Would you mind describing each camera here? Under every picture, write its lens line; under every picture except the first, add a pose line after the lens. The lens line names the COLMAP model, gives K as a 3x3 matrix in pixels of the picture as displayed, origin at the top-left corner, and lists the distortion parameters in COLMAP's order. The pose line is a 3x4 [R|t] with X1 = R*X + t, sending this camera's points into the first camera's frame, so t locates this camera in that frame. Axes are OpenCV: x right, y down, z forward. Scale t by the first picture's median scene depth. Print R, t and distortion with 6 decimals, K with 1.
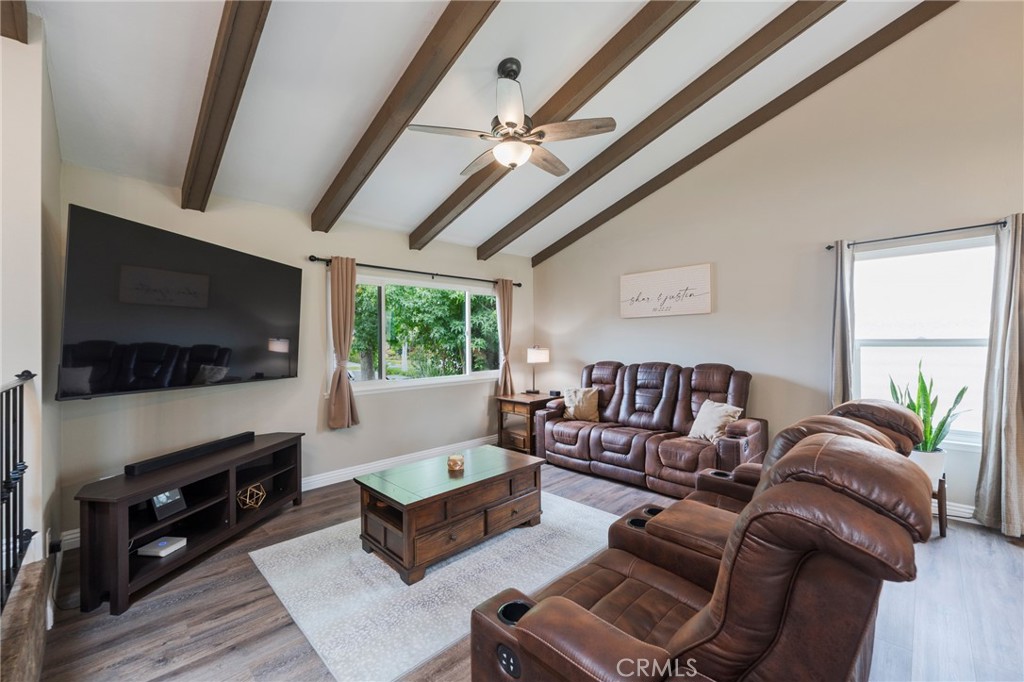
lens RADIAL K [[415.2, 0, 516.5], [0, 415.2, 337.7], [0, 0, 1]] dist [0.000449, -0.000258]
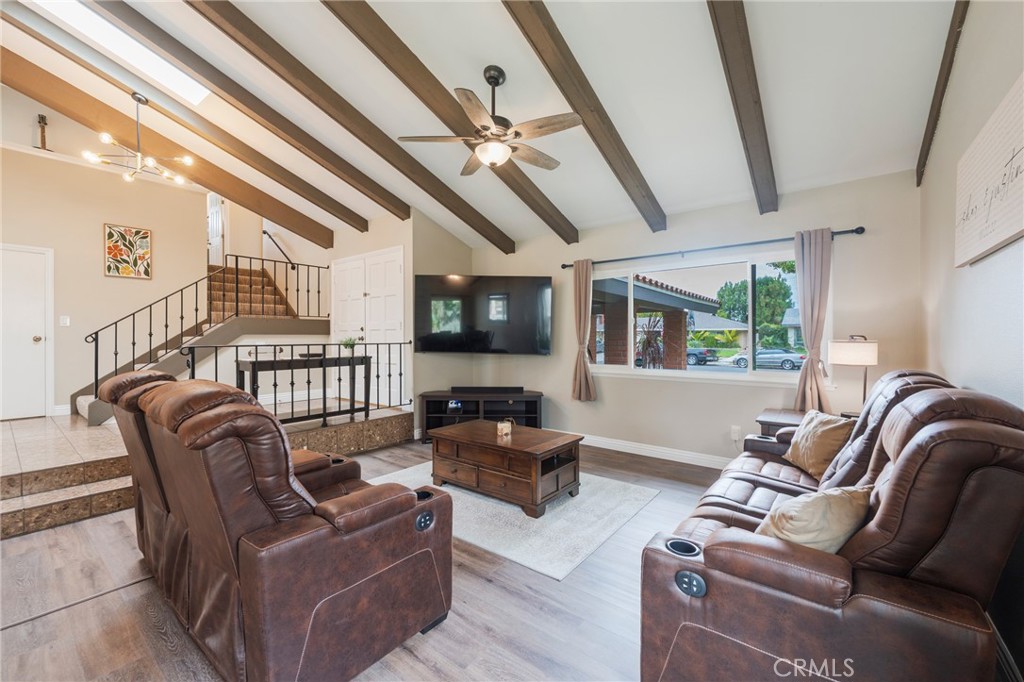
lens RADIAL K [[408.2, 0, 509.3], [0, 408.2, 338.8], [0, 0, 1]] dist [0.000370, -0.000161]
pose [[0.121628, 0.013866, -0.992479, 0.847782], [0.009051, 0.999845, 0.015078, 0.019942], [0.992534, -0.010817, 0.121484, 0.724826]]
